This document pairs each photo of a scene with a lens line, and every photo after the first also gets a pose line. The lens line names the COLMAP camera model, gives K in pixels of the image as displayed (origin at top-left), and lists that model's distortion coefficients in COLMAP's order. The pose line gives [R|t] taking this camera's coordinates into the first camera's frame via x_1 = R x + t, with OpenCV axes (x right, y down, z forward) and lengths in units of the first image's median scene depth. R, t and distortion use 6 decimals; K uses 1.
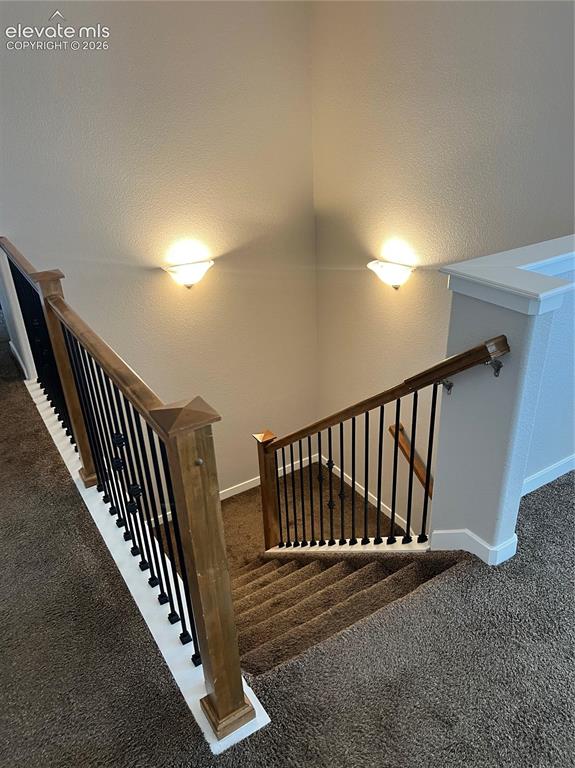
lens RADIAL K [[575.4, 0, 283.1], [0, 575.4, 381.3], [0, 0, 1]] dist [0.018192, -0.011769]
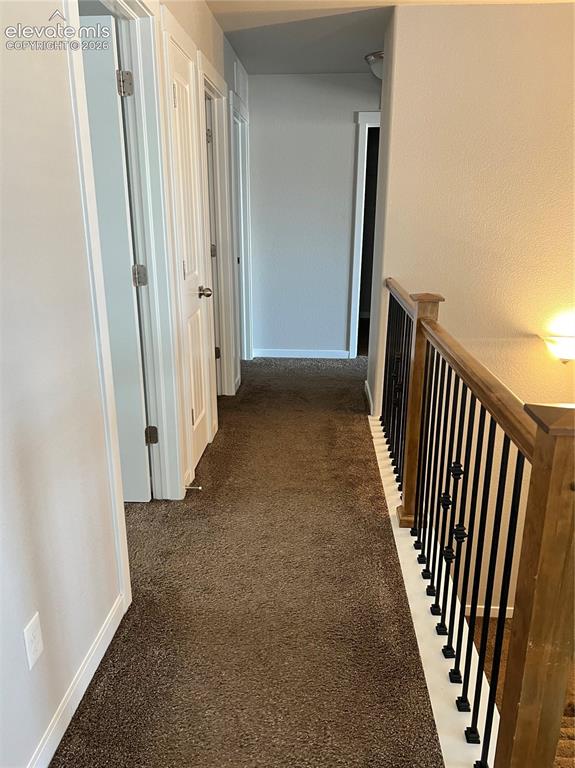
lens RADIAL K [[575.4, 0, 284.8], [0, 575.4, 388.3], [0, 0, 1]] dist [0.018192, -0.011769]
pose [[0.814633, 0.213421, -0.539282, -0.041489], [-0.297522, 0.951943, -0.072701, 0.098690], [0.497850, 0.219673, 0.838981, 0.084966]]
